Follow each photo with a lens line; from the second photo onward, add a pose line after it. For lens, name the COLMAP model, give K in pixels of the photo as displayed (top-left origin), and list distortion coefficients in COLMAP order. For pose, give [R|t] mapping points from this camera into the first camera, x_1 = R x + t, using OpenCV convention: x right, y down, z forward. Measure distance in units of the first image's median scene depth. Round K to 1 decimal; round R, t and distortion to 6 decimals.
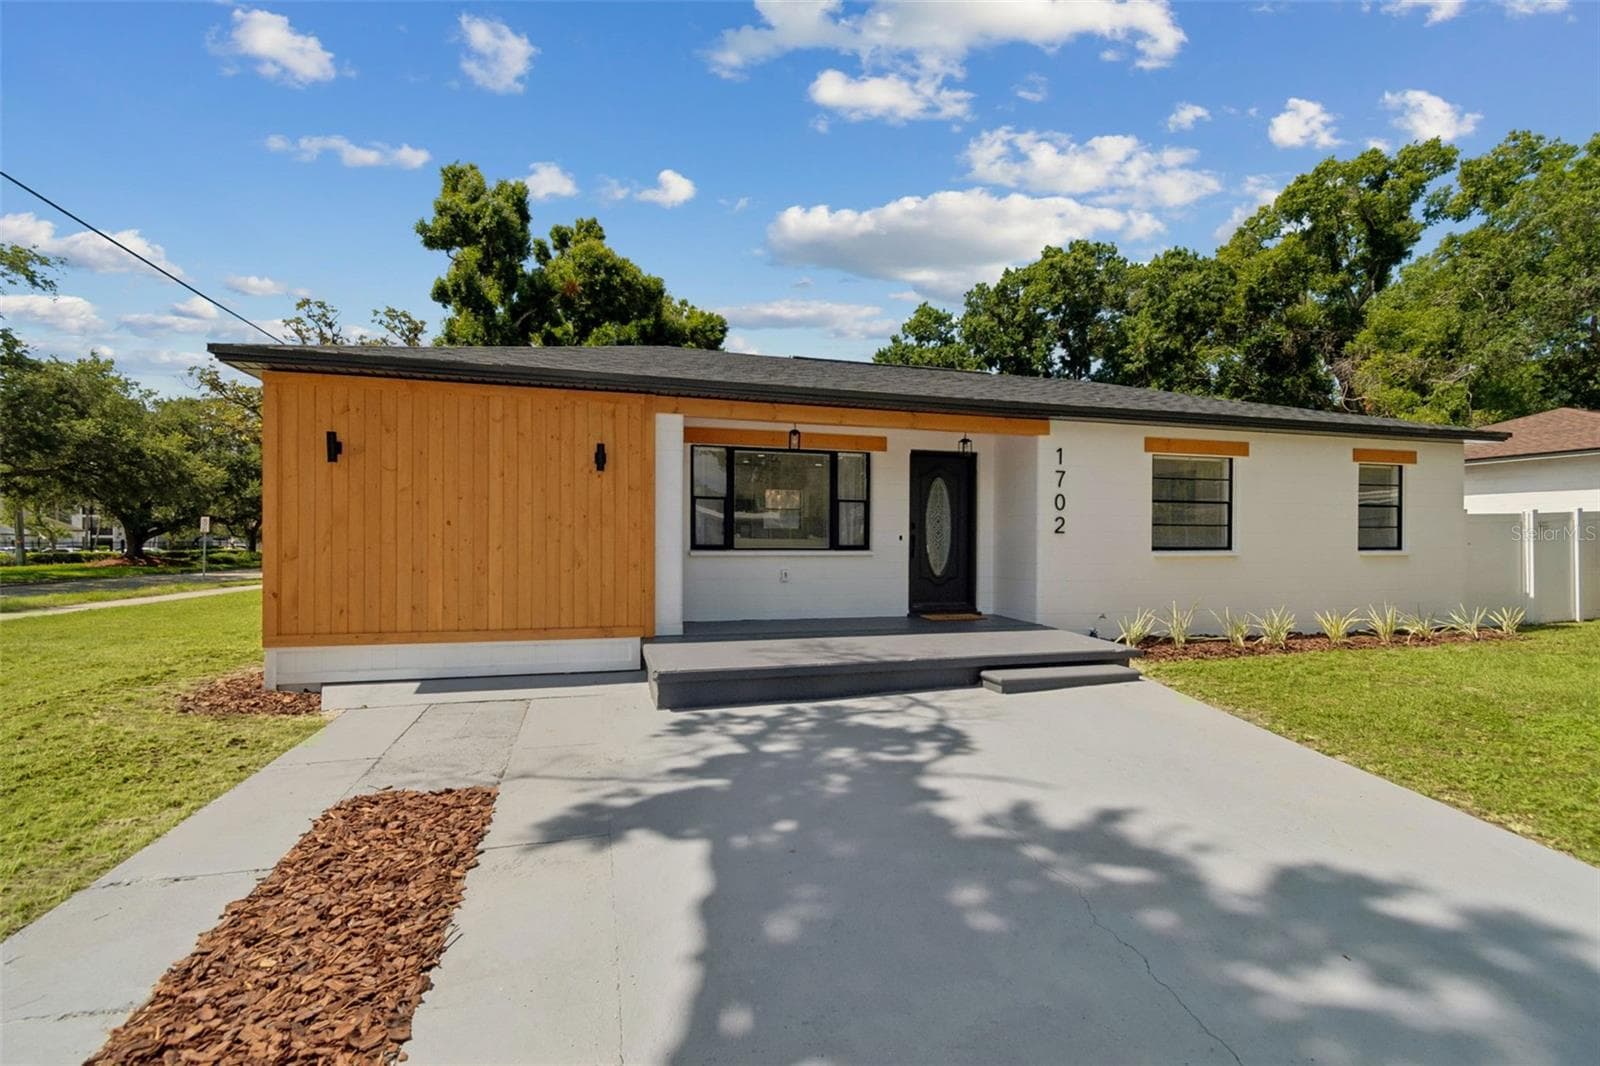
lens RADIAL K [[718.8, 0, 794.2], [0, 718.8, 544.1], [0, 0, 1]] dist [-0.001182, -0.000561]
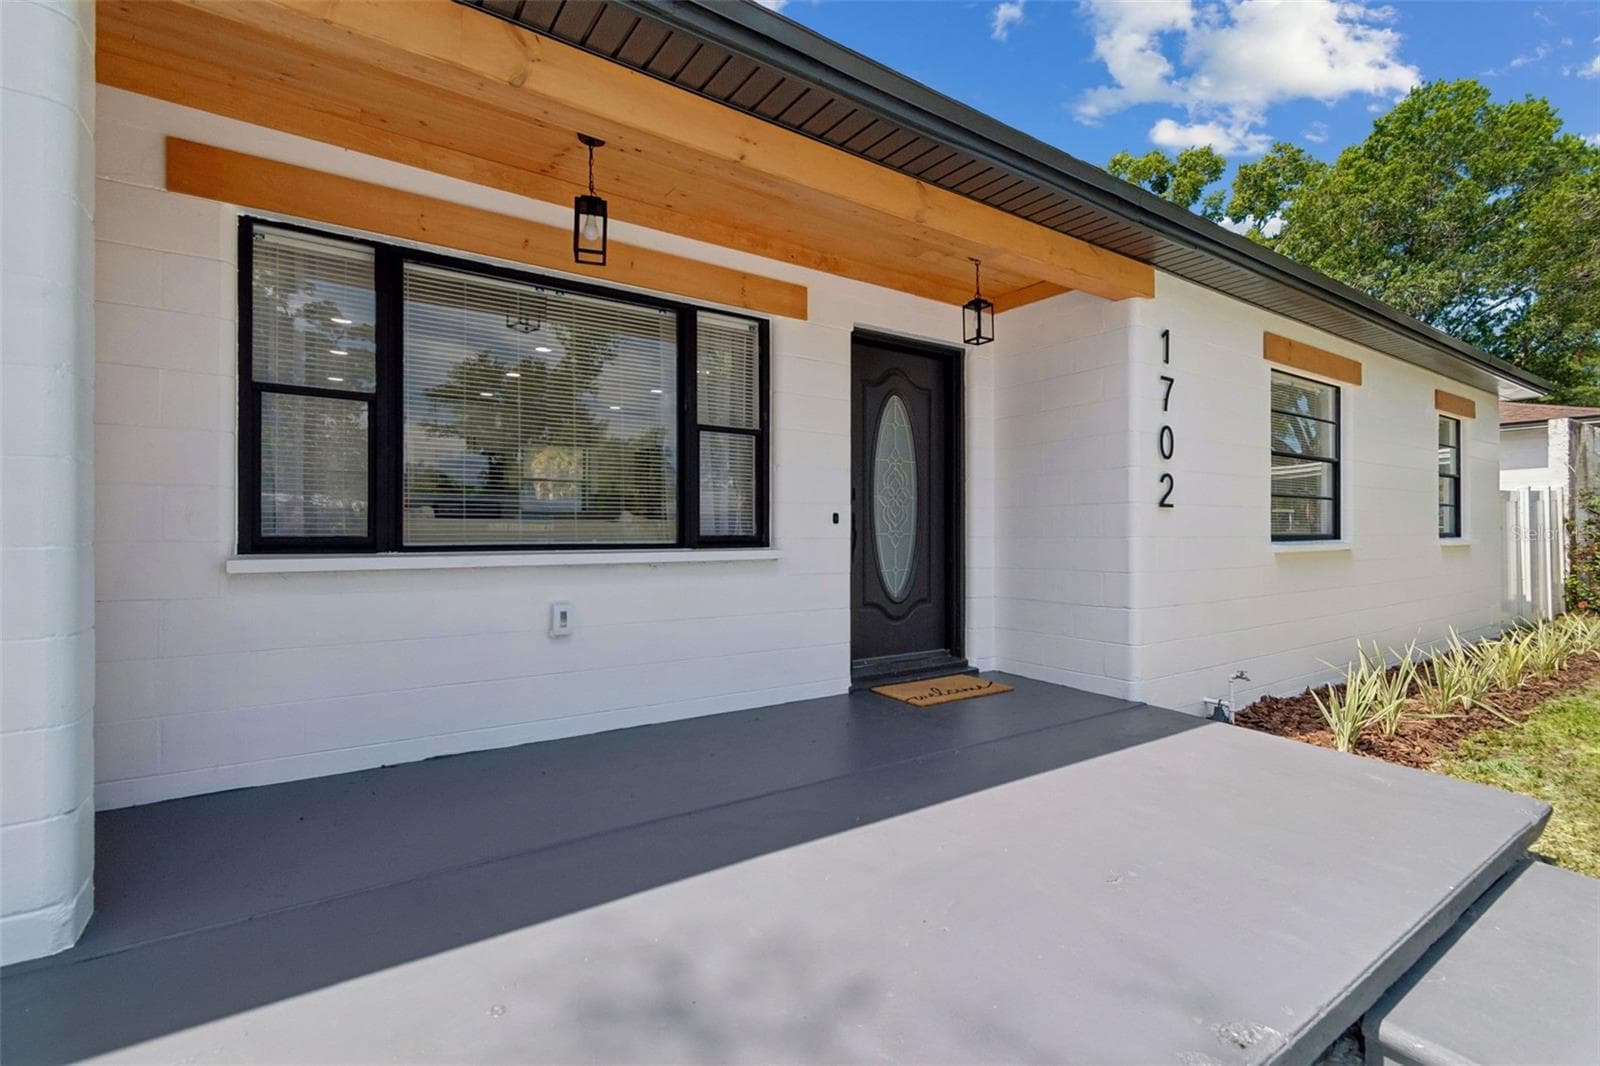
lens RADIAL K [[713.4, 0, 791.1], [0, 713.4, 535.6], [0, 0, 1]] dist [0.011280, -0.000038]
pose [[0.956265, -0.005322, 0.292453, -0.006514], [0.005050, 0.999986, 0.001685, 0.001243], [-0.292458, -0.000134, 0.956278, 0.567220]]
